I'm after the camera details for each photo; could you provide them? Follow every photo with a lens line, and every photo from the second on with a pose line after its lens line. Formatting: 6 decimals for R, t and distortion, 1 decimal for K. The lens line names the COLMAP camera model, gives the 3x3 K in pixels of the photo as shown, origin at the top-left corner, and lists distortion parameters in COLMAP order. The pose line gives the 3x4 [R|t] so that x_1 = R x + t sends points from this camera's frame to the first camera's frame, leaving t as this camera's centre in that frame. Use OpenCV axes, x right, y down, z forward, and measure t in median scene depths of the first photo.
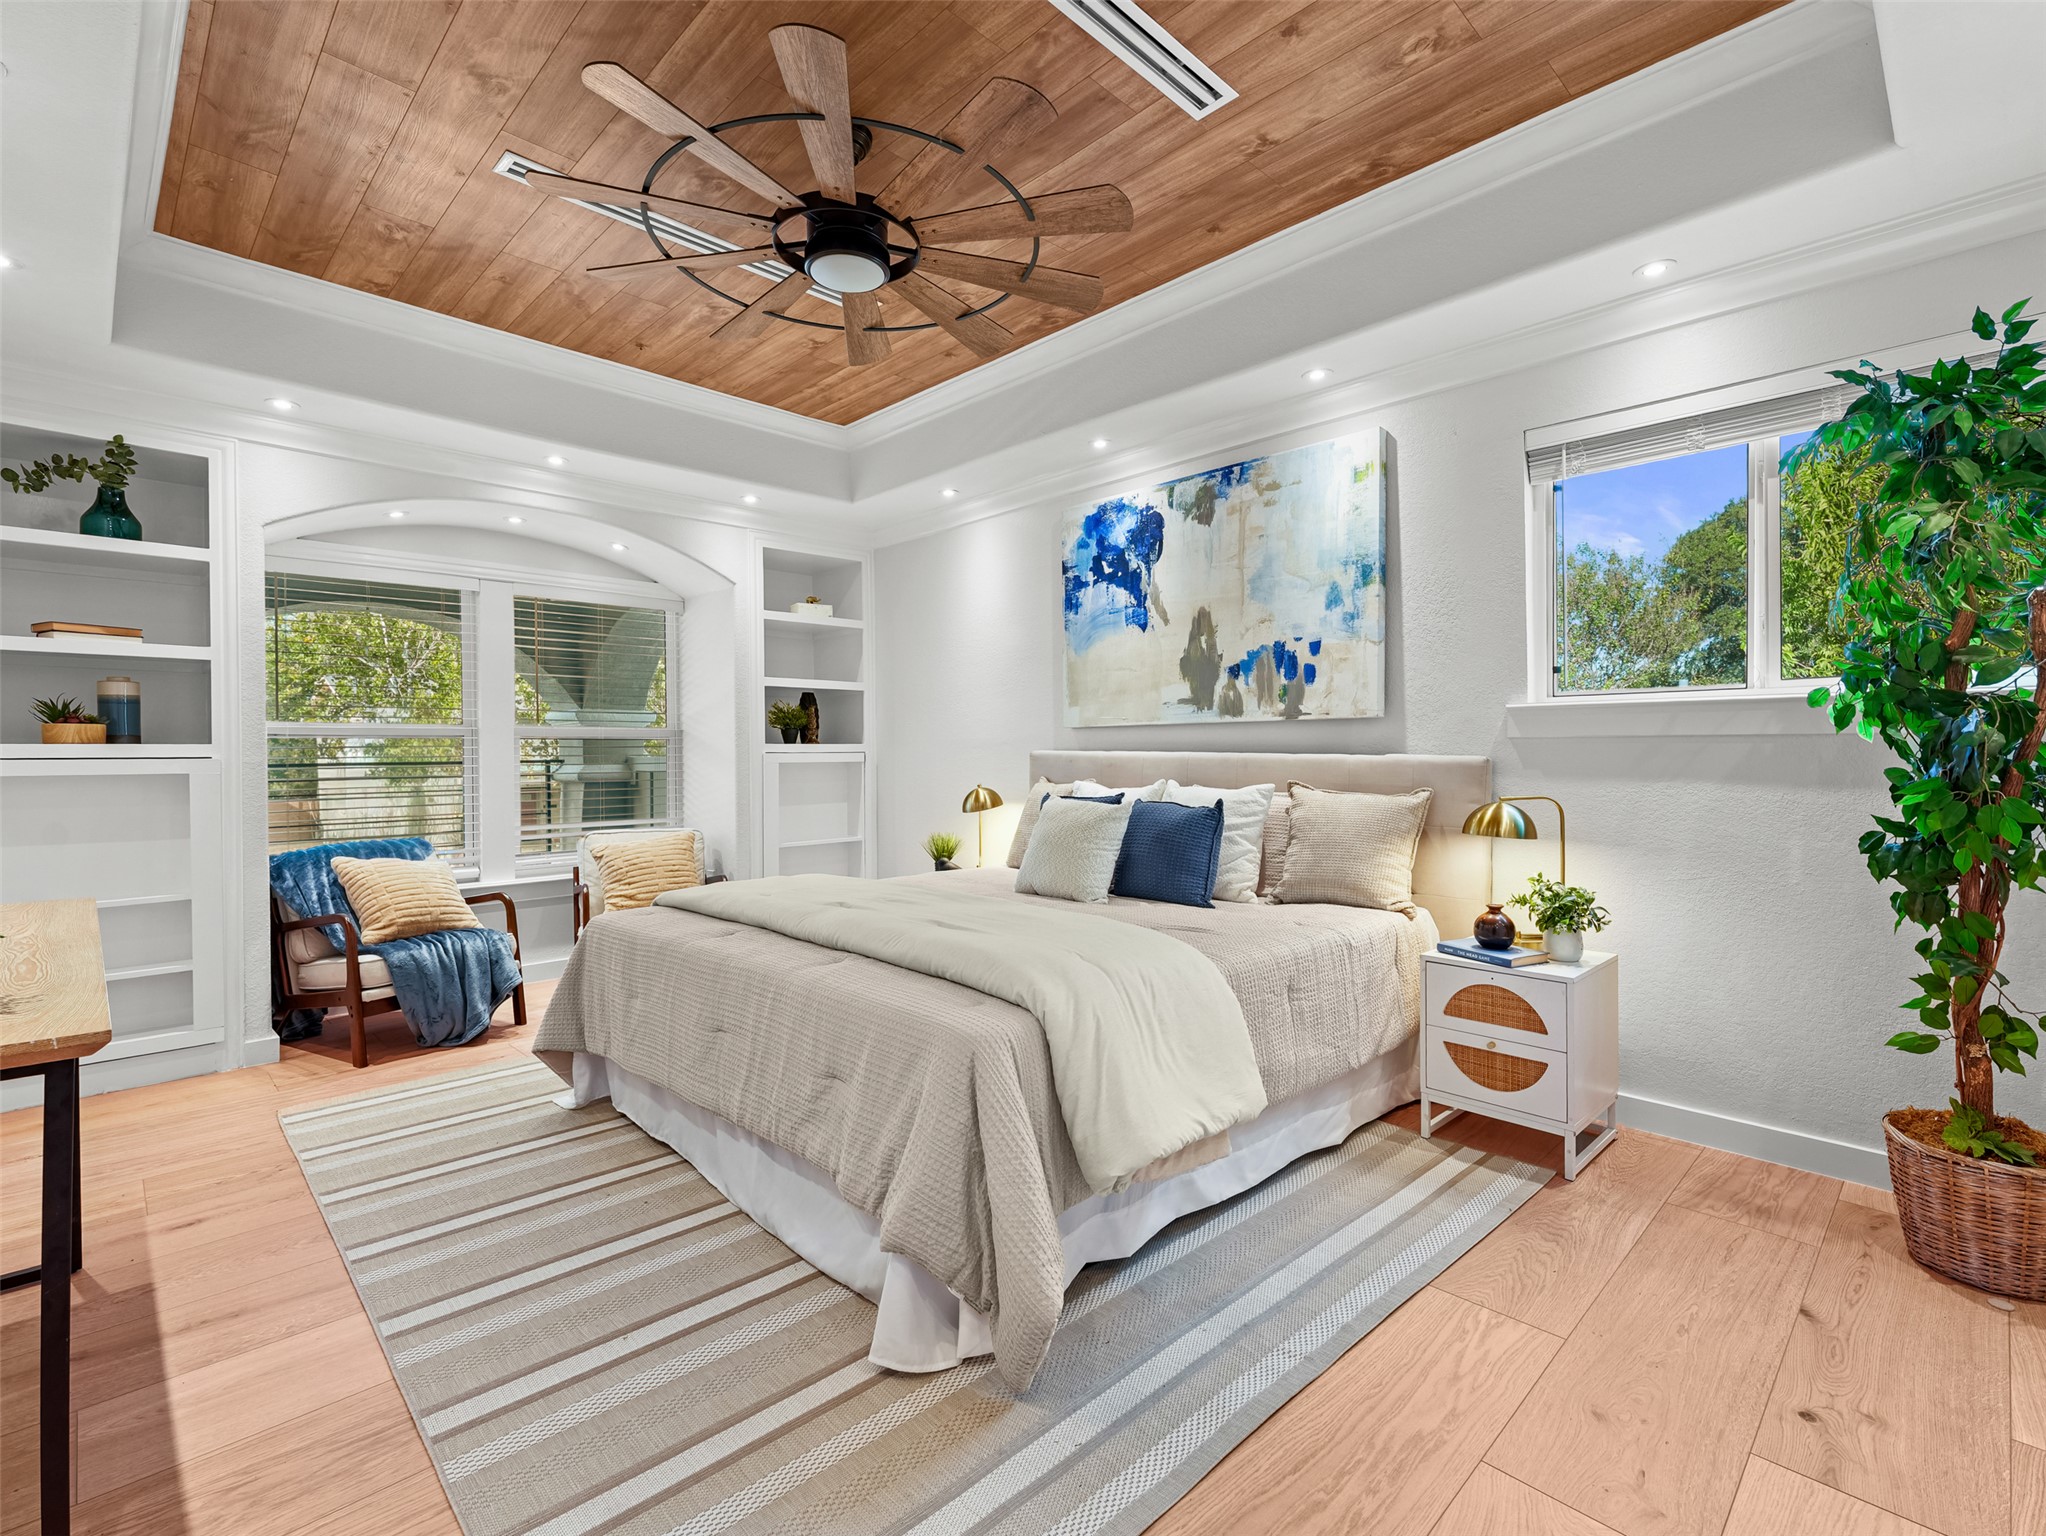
lens RADIAL K [[939.5, 0, 1035.1], [0, 939.5, 753.7], [0, 0, 1]] dist [0.004880, -0.003212]
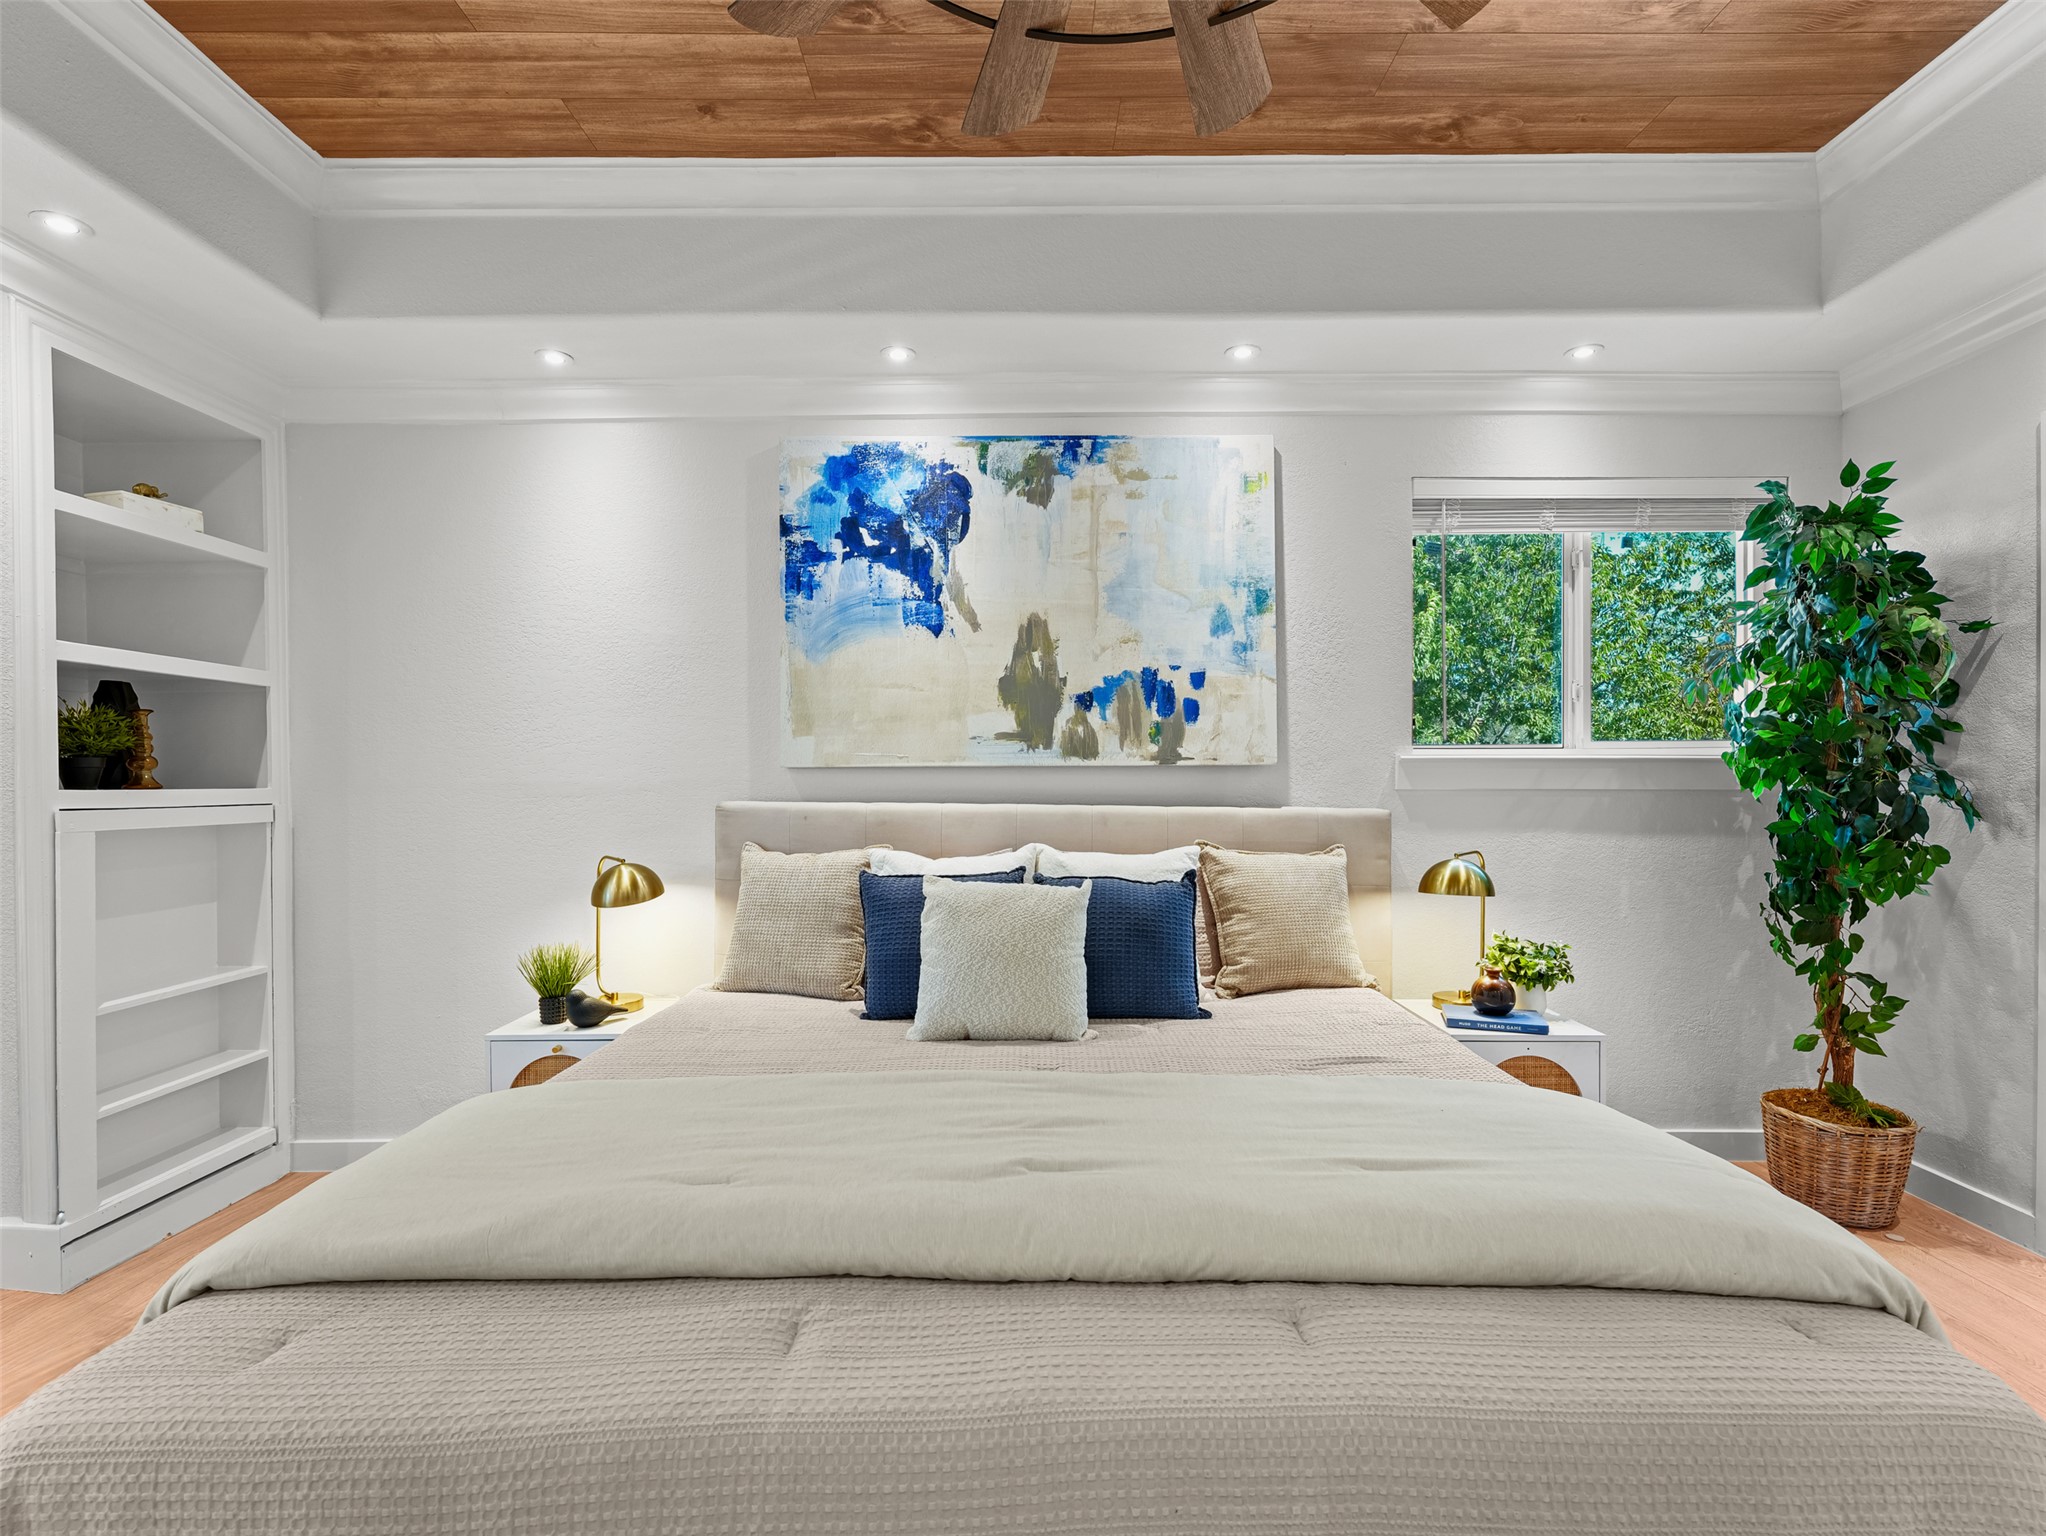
lens RADIAL K [[939.5, 0, 1021.0], [0, 939.5, 789.1], [0, 0, 1]] dist [0.004880, -0.003212]
pose [[0.705786, -0.001345, 0.708424, -0.371672], [-0.000361, 0.999997, 0.002258, -0.015929], [-0.708425, -0.001849, 0.705784, 0.477717]]
